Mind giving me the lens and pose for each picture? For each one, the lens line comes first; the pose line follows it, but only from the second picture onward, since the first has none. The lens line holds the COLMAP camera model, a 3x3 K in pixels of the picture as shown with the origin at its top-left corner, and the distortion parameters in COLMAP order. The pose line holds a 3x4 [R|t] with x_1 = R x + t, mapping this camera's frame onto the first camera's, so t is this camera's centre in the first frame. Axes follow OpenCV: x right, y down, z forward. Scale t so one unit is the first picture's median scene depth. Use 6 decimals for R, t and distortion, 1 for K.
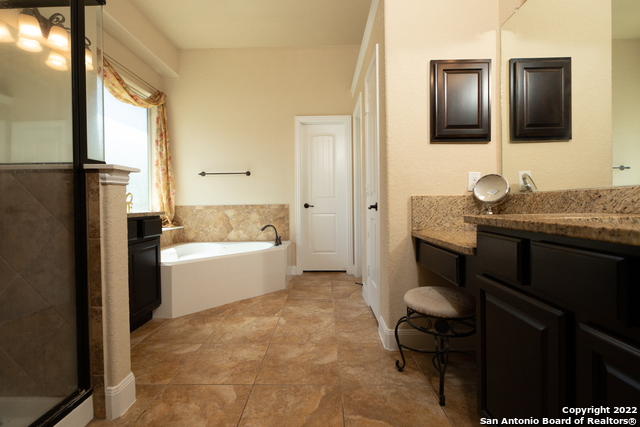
lens RADIAL K [[293.6, 0, 319.8], [0, 293.6, 209.5], [0, 0, 1]] dist [0.004224, 0.000860]
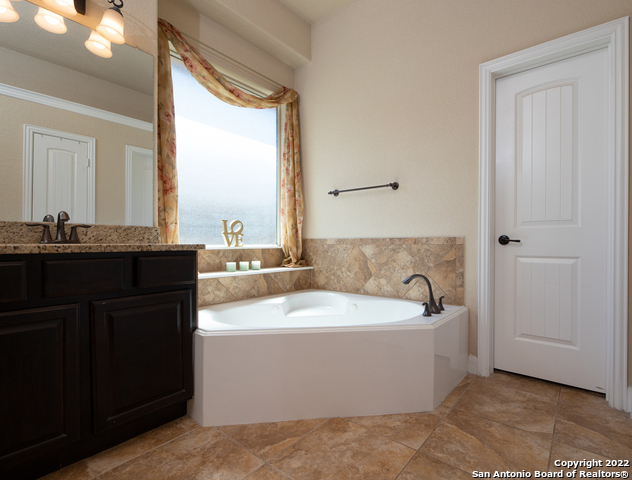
lens RADIAL K [[330.1, 0, 317.7], [0, 330.1, 246.0], [0, 0, 1]] dist [-0.001069, -0.003221]
pose [[0.794713, 0.019951, -0.606657, 0.043860], [-0.021420, 0.999759, 0.004819, 0.001306], [0.606607, 0.009165, 0.794949, 0.370285]]
